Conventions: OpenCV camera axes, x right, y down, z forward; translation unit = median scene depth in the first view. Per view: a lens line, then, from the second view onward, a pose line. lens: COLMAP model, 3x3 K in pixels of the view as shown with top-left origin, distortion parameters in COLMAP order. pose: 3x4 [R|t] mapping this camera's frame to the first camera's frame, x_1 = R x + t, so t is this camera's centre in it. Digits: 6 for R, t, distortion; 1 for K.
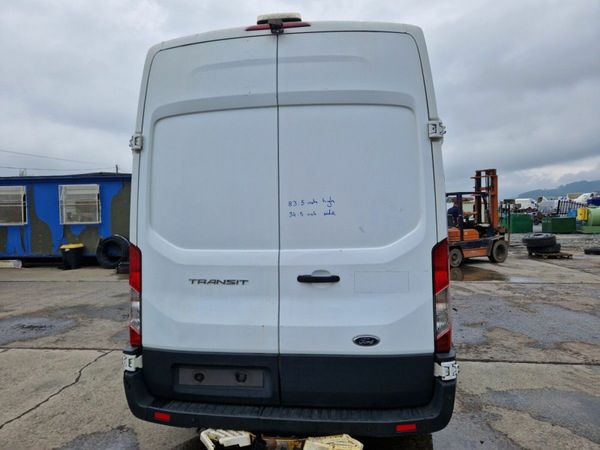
lens RADIAL K [[400.7, 0, 297.2], [0, 400.7, 230.1], [0, 0, 1]] dist [0.059040, -0.053053]
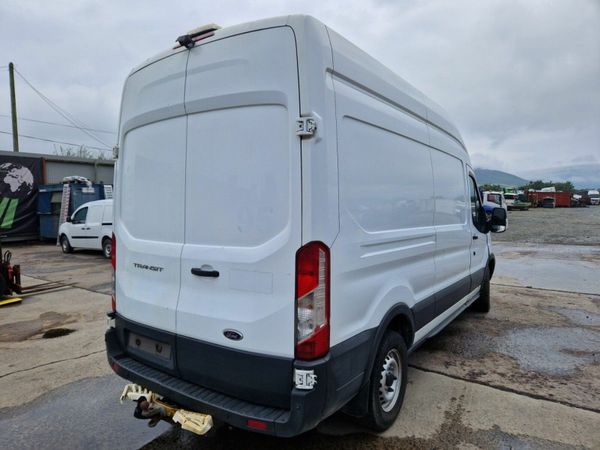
lens RADIAL K [[400.7, 0, 297.2], [0, 400.7, 230.1], [0, 0, 1]] dist [0.059040, -0.053053]
pose [[0.881514, 0.042702, -0.470224, 0.775354], [-0.020703, 0.998440, 0.051859, -0.055467], [0.471705, -0.035979, 0.881022, 0.155144]]
